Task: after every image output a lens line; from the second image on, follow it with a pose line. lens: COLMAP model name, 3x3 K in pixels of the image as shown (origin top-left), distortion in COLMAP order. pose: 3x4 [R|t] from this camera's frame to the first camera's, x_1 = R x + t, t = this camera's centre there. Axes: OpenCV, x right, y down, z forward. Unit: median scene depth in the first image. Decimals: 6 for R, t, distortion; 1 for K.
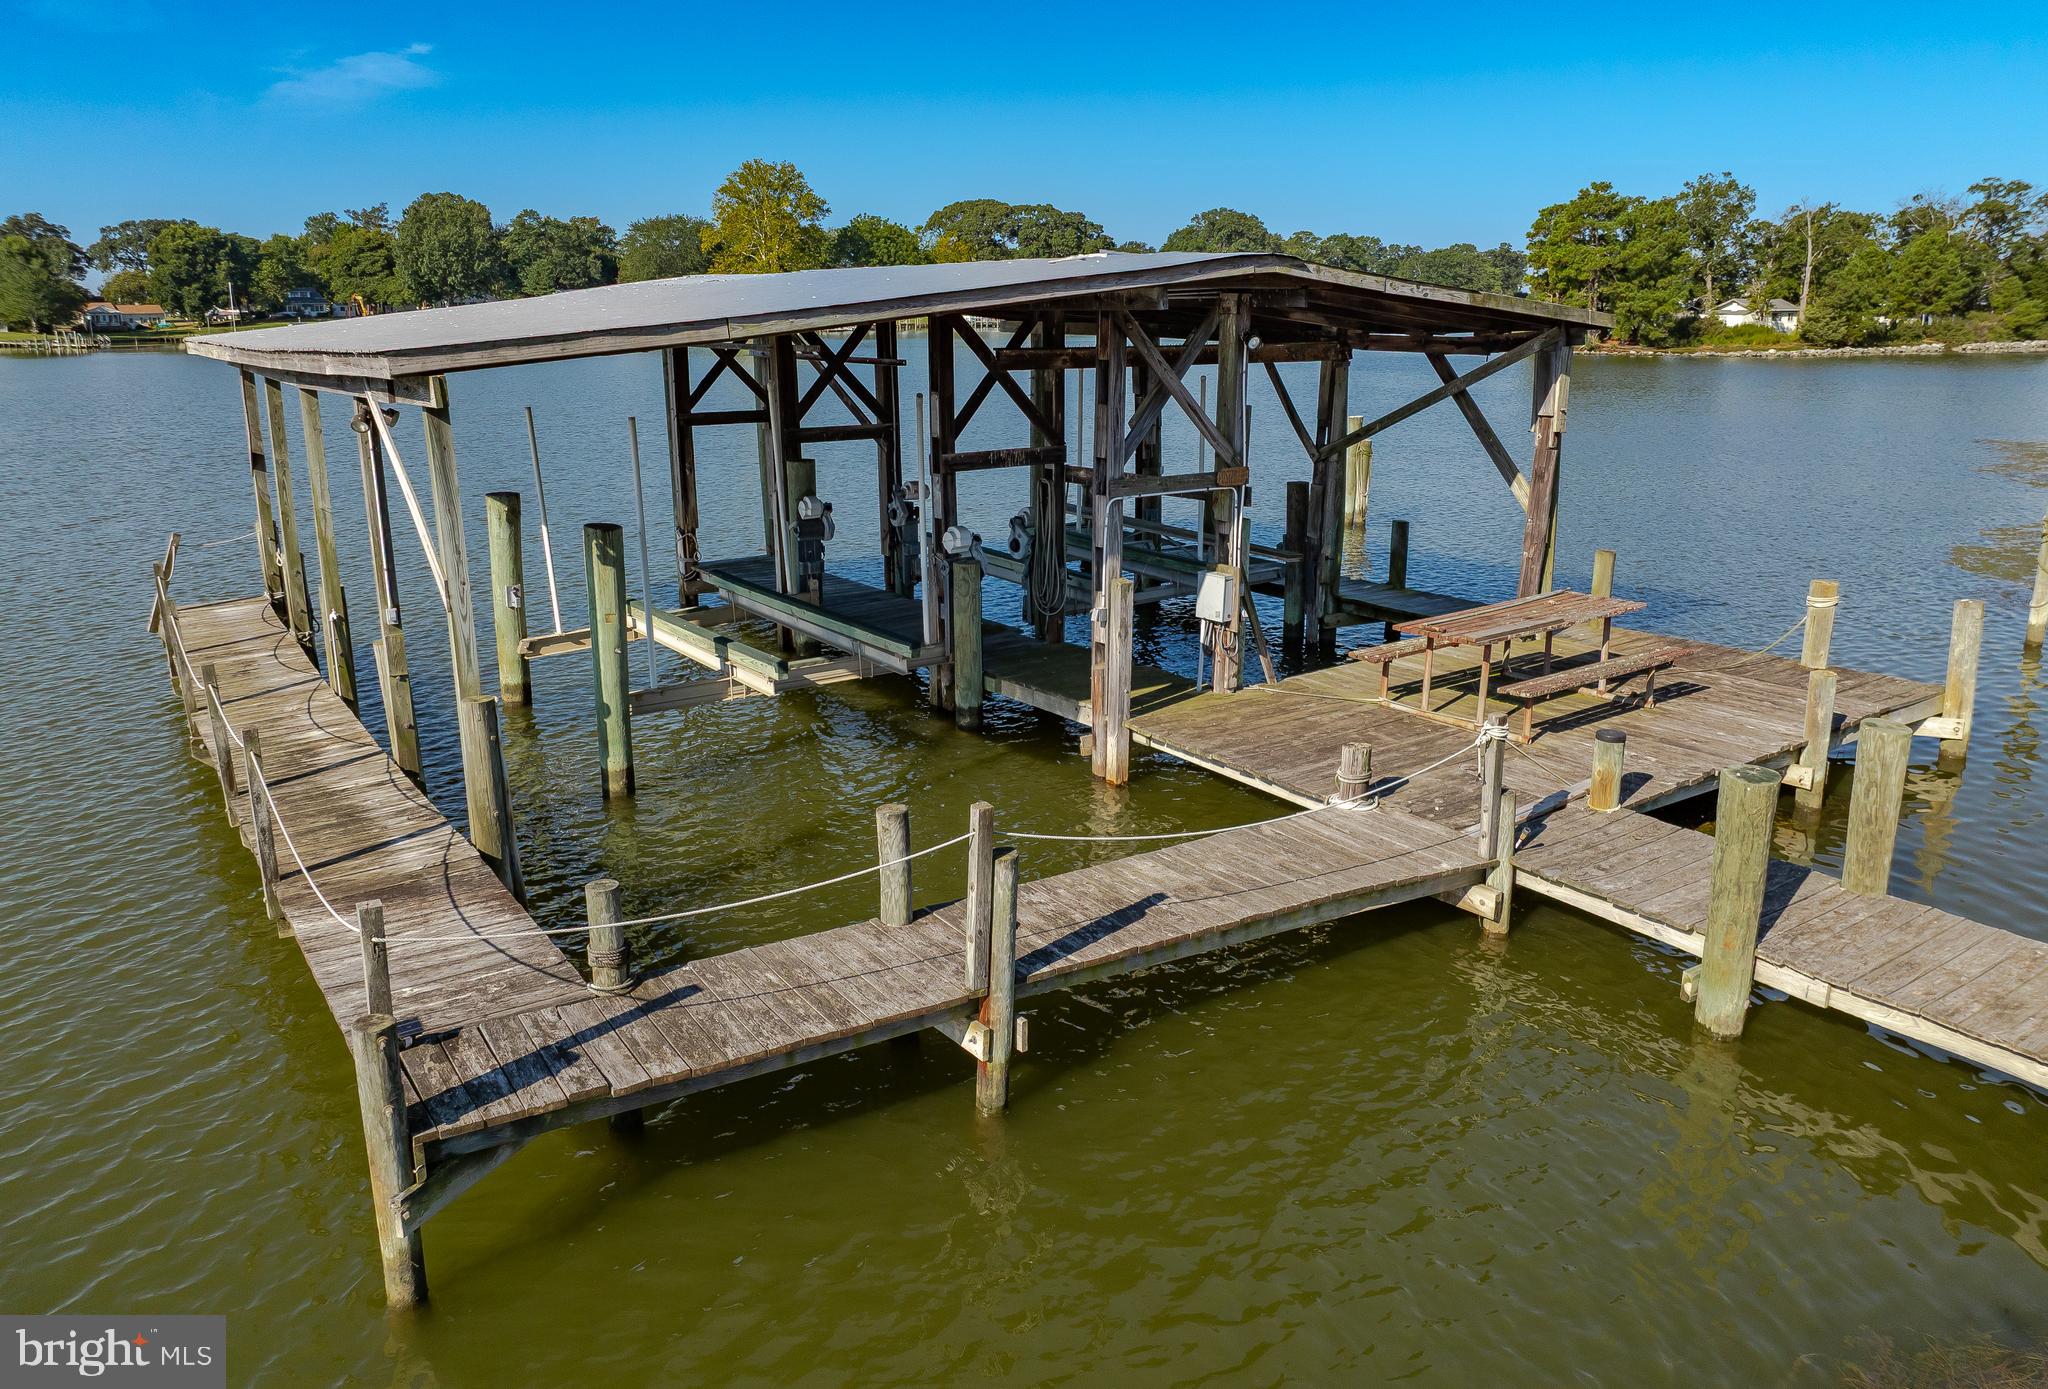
lens RADIAL K [[1449.7, 0, 1025.1], [0, 1449.7, 642.5], [0, 0, 1]] dist [-0.040731, 0.015323]
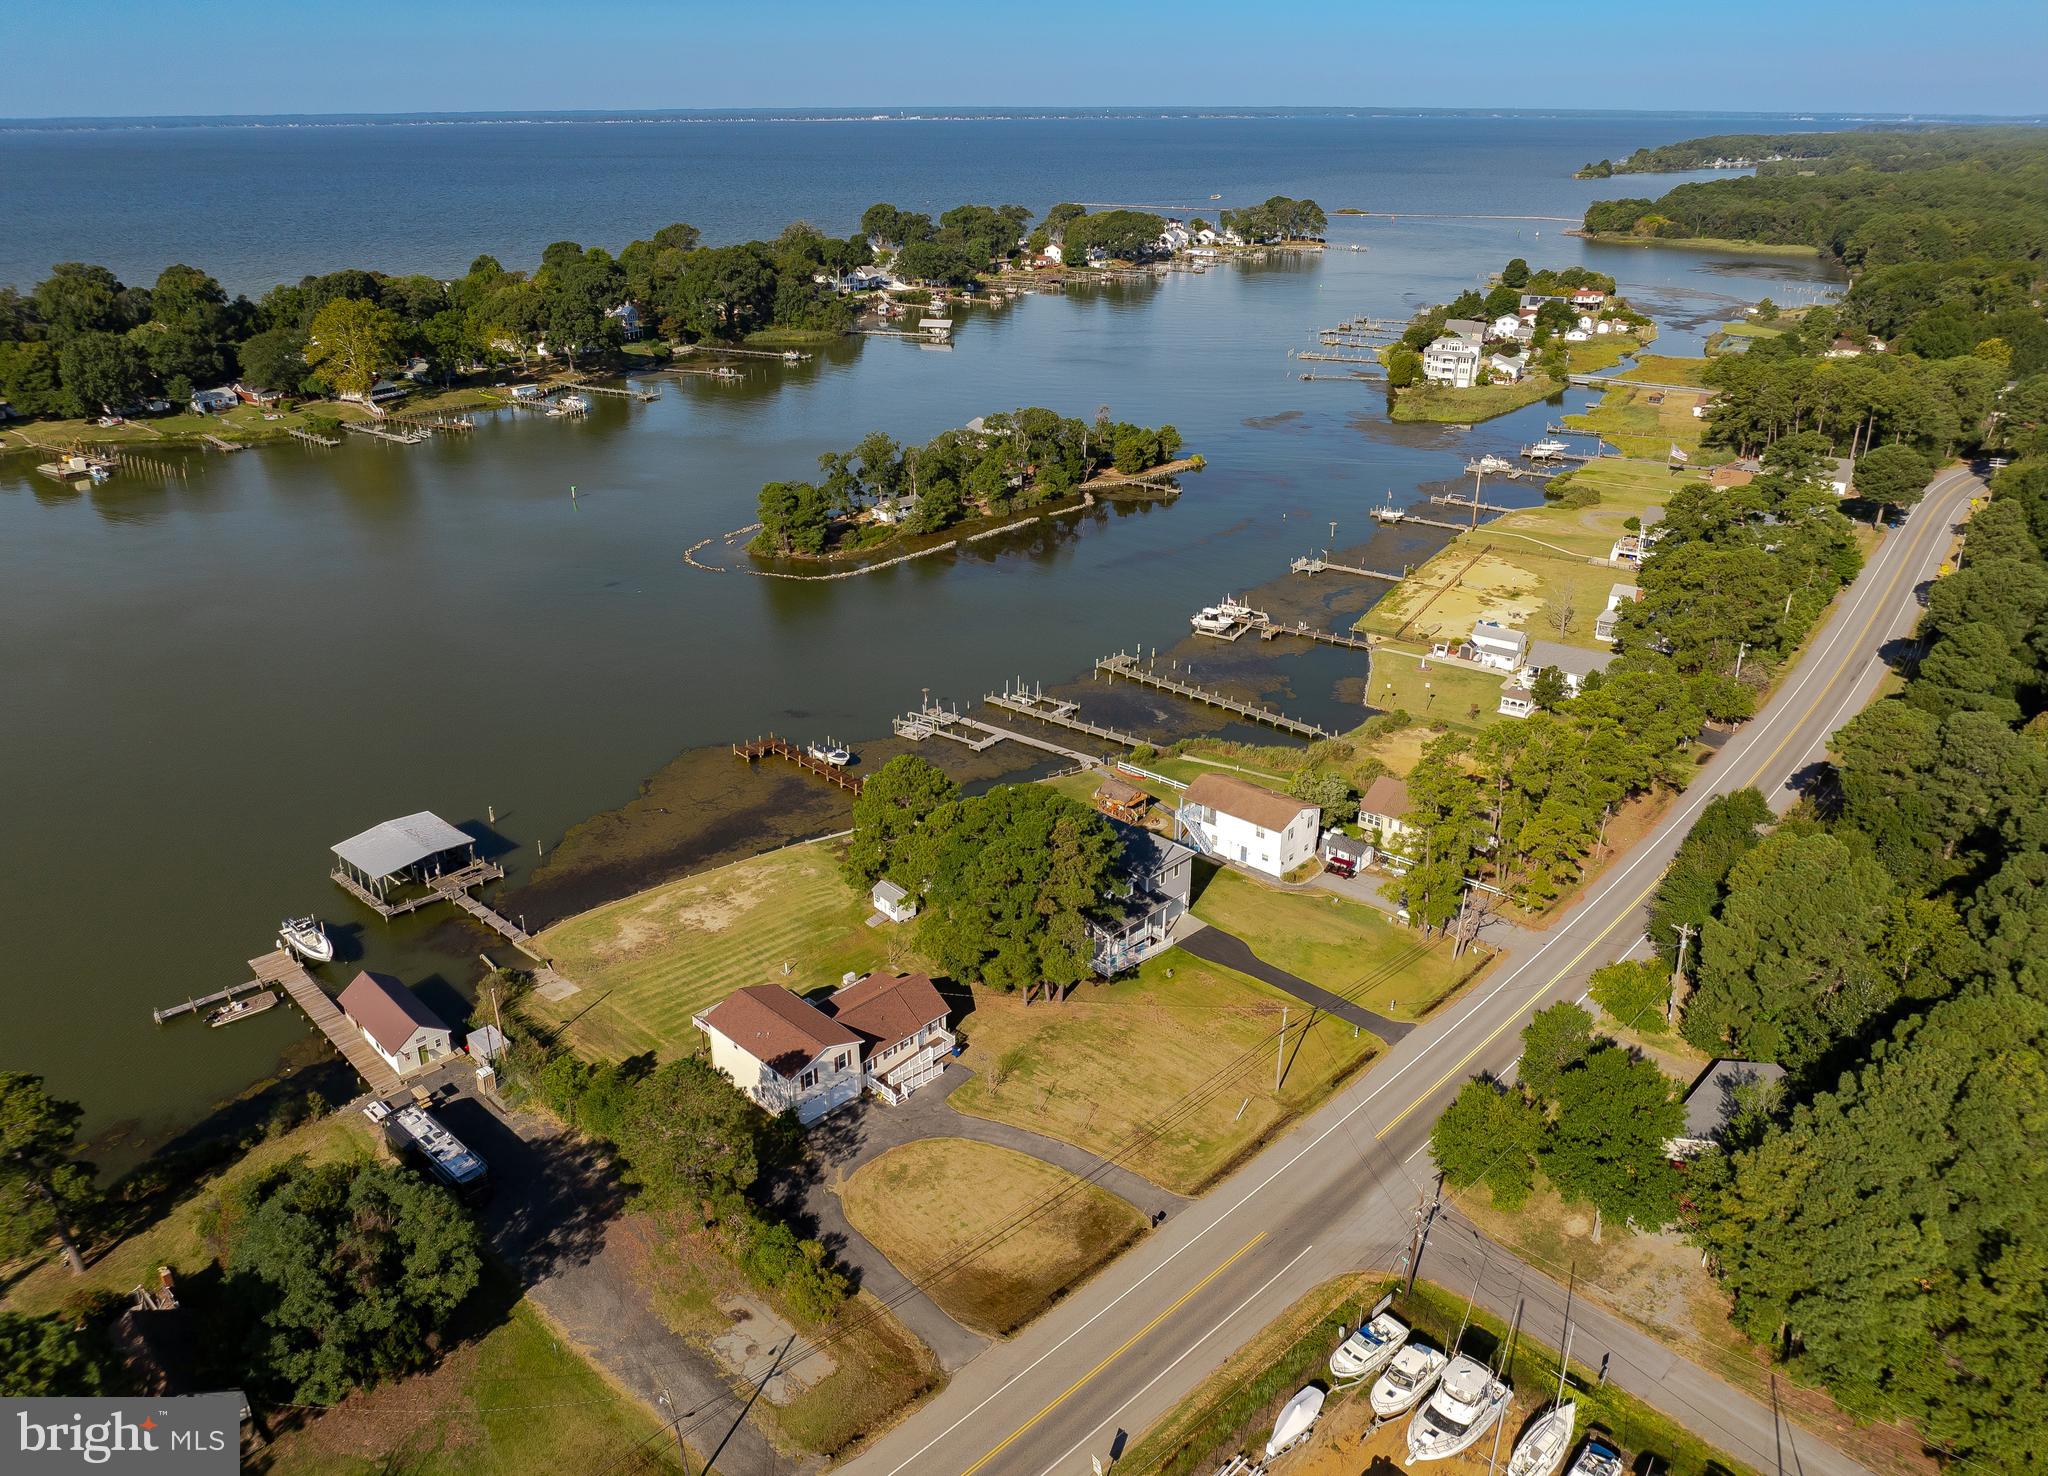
lens RADIAL K [[1458.8, 0, 1028.6], [0, 1458.8, 719.8], [0, 0, 1]] dist [-0.037032, 0.002320]
pose [[0.970953, -0.086747, 0.222990, 0.108473], [0.048102, 0.983705, 0.173234, -0.145342], [-0.234384, -0.157476, 0.959305, -0.535975]]
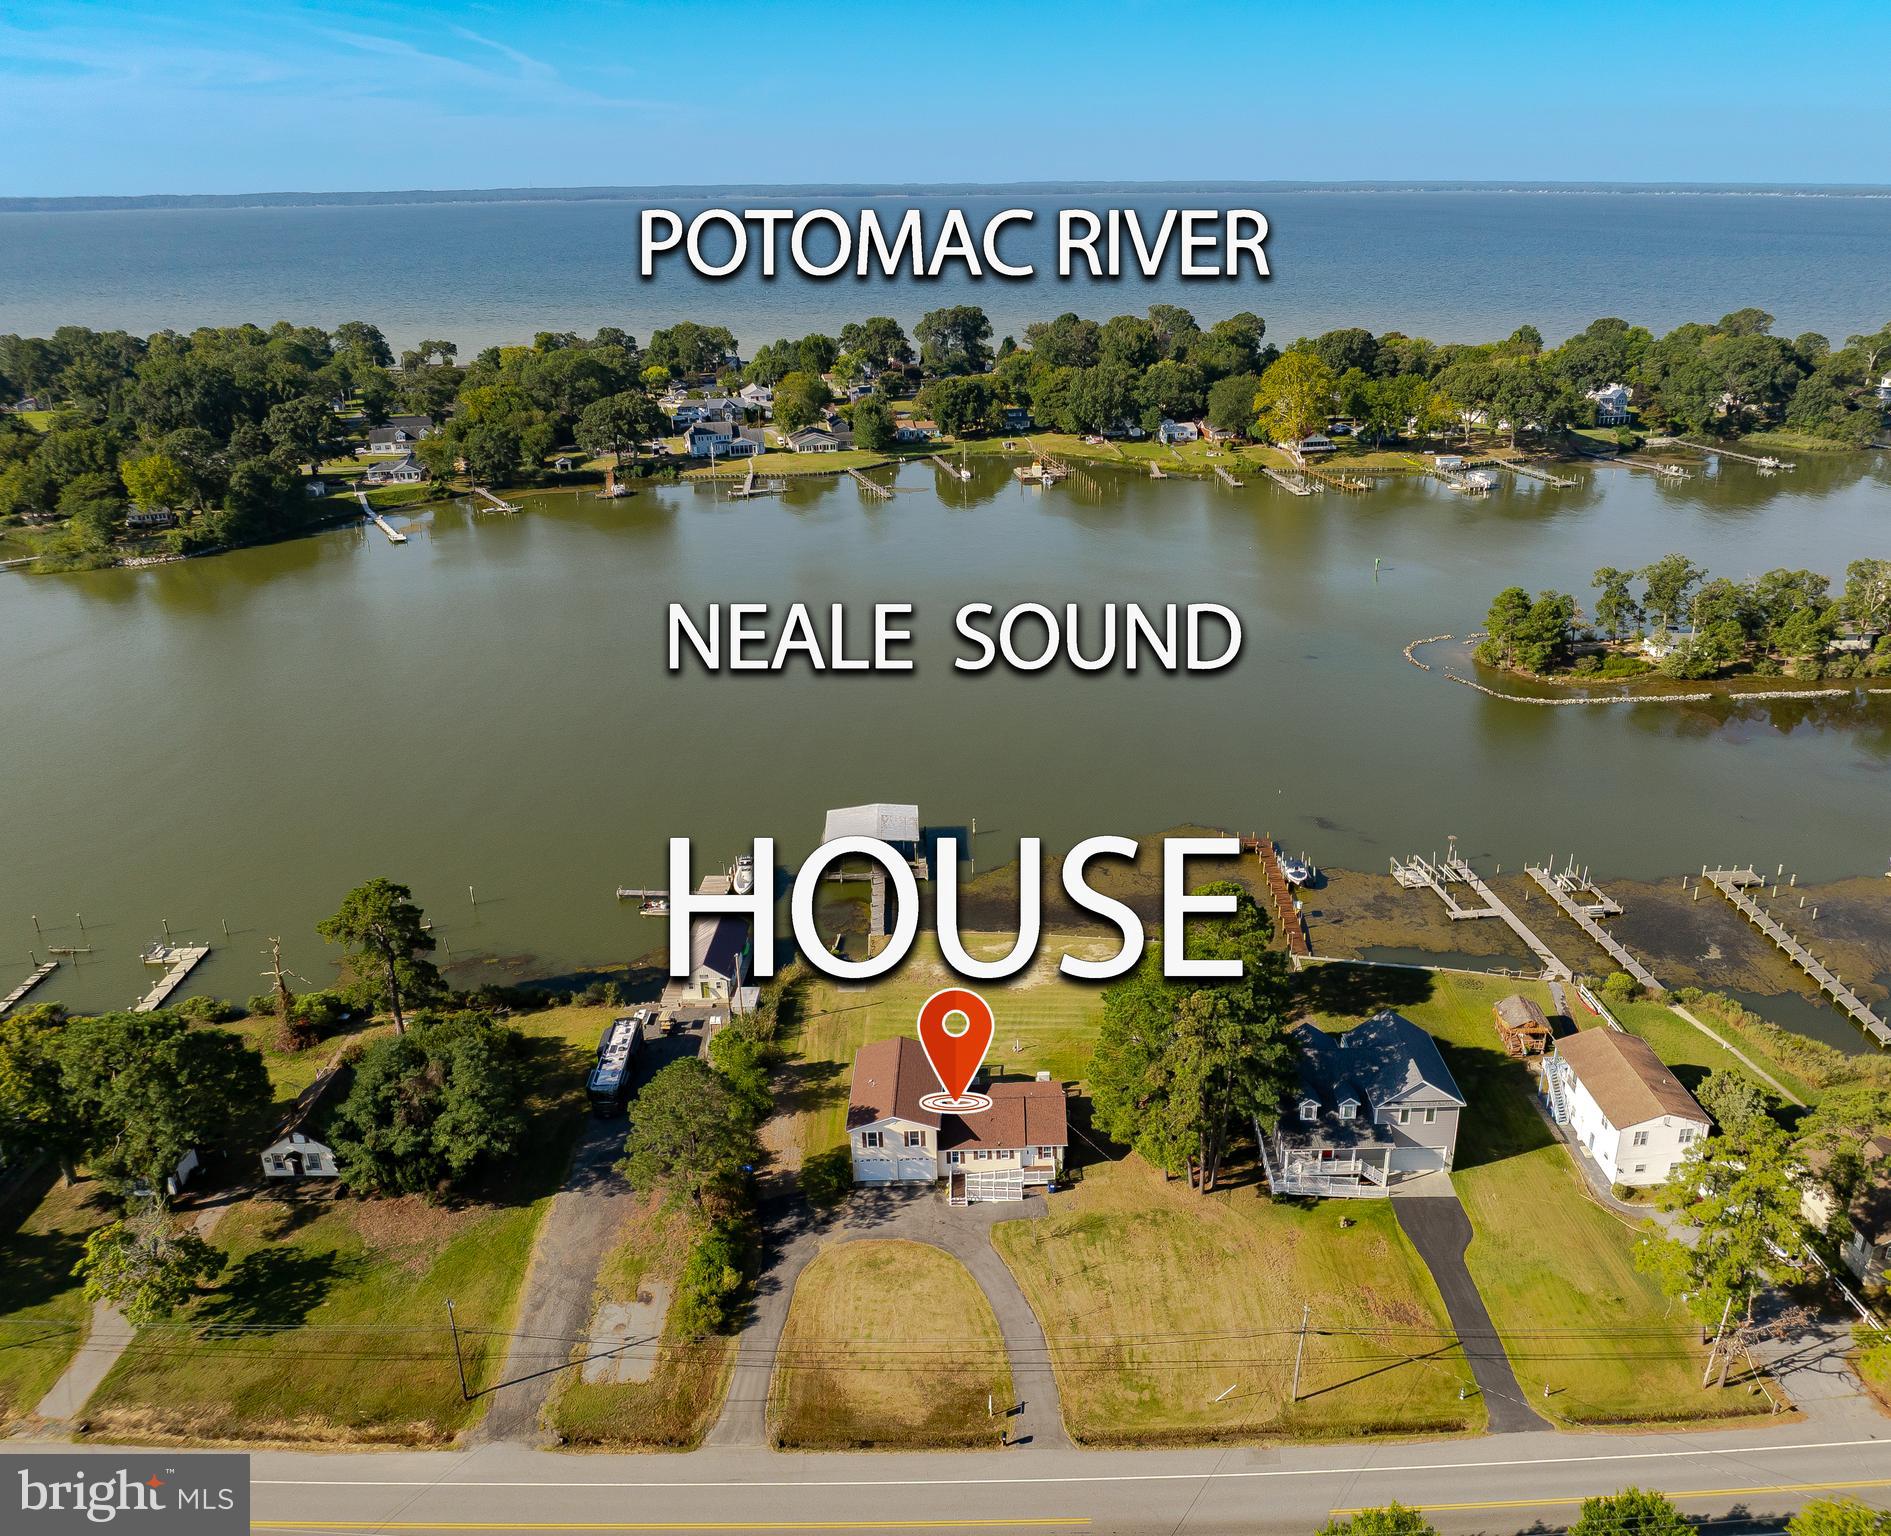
lens RADIAL K [[1464.3, 0, 1032.7], [0, 1464.3, 787.0], [0, 0, 1]] dist [-0.039244, 0.005081]
pose [[0.868112, 0.192789, -0.457400, 0.348312], [-0.113594, 0.974199, 0.195021, -0.162797], [0.483196, -0.117342, 0.867613, -0.470606]]
